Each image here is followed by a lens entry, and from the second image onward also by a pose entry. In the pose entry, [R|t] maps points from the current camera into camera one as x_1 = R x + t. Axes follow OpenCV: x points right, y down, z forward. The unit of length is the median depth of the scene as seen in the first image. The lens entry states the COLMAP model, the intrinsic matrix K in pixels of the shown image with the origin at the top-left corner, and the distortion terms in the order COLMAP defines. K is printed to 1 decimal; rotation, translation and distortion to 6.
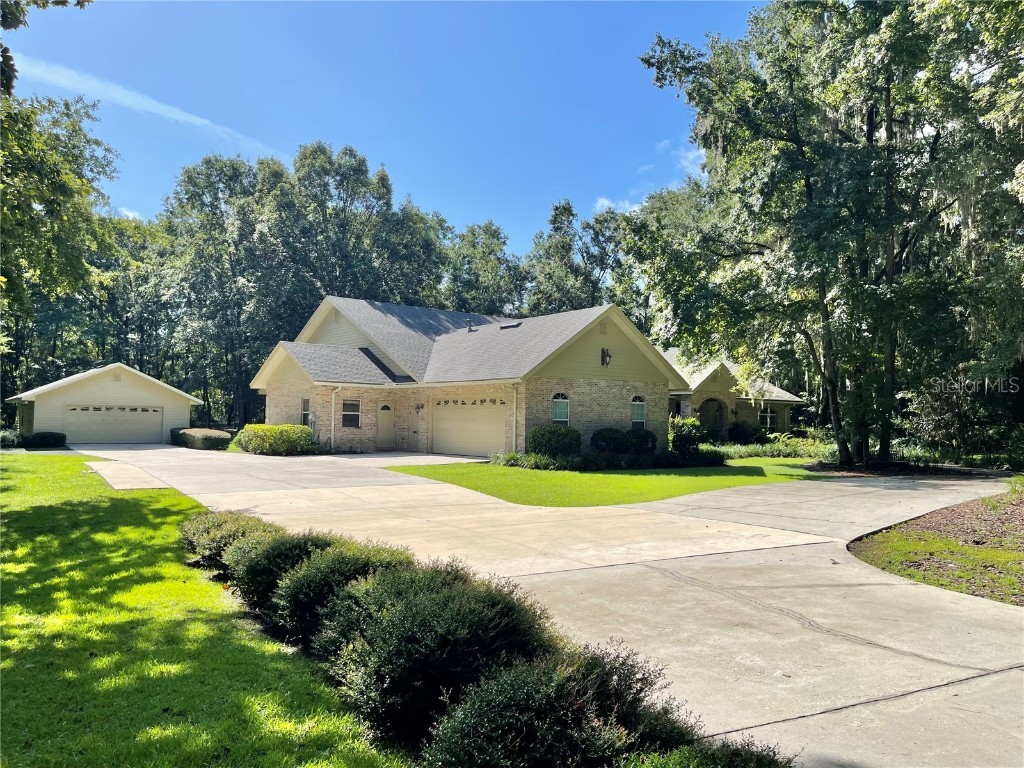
lens RADIAL K [[758.9, 0, 512.0], [0, 758.9, 384.0], [0, 0, 1]] dist [0.033184, -0.002648]
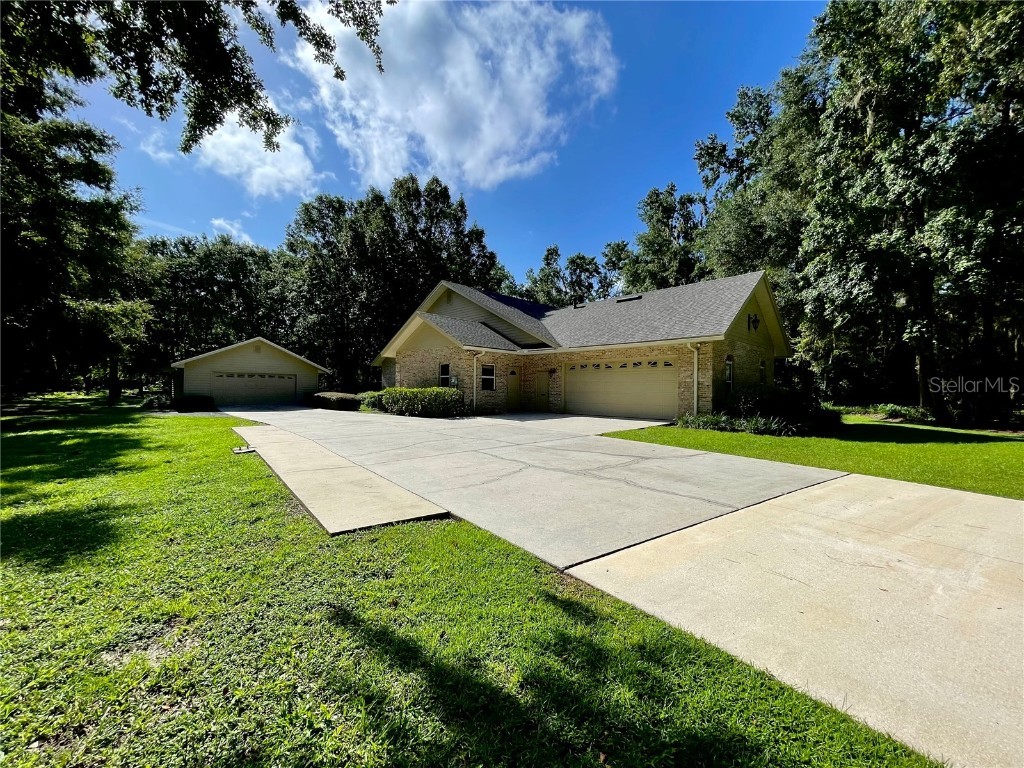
lens RADIAL K [[406.3, 0, 506.5], [0, 406.3, 385.4], [0, 0, 1]] dist [-0.001432, 0.000167]
pose [[0.995712, 0.000085, 0.092511, -0.240300], [-0.003527, 0.999307, 0.037042, 0.028866], [-0.092444, -0.037210, 0.995022, 0.424917]]
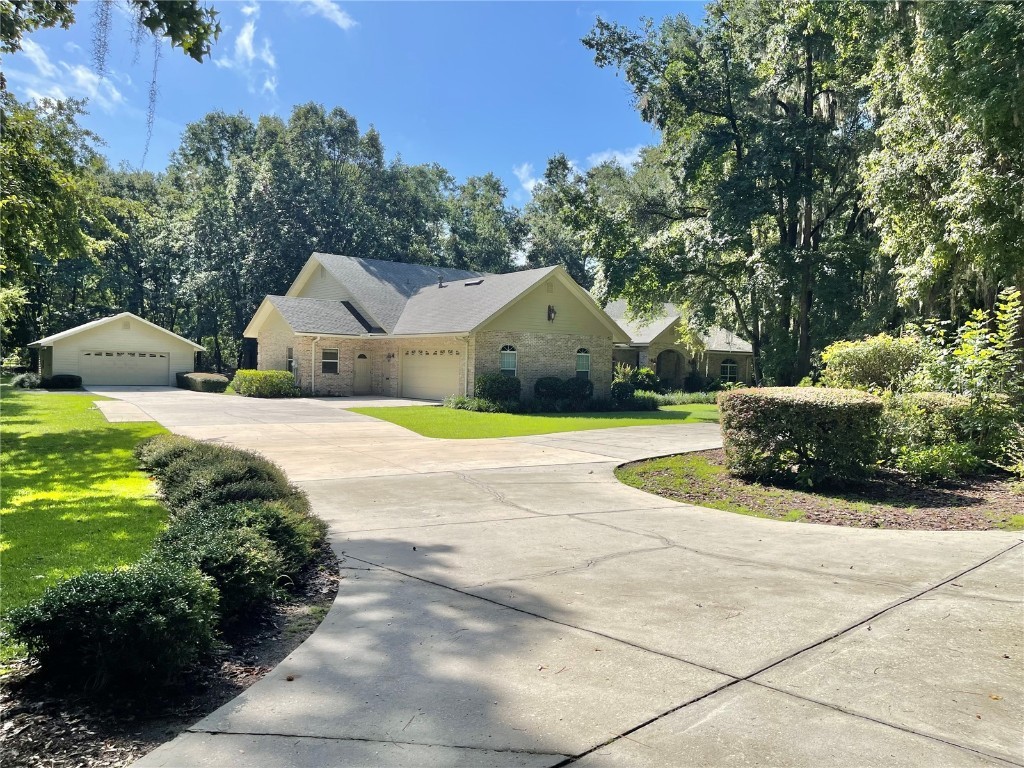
lens RADIAL K [[759.0, 0, 512.0], [0, 759.0, 384.0], [0, 0, 1]] dist [0.032961, 0.000291]
pose [[0.999557, 0.010350, -0.027892, 0.087942], [-0.008378, 0.997519, 0.069900, -0.008082], [0.028546, -0.069635, 0.997164, -0.111923]]
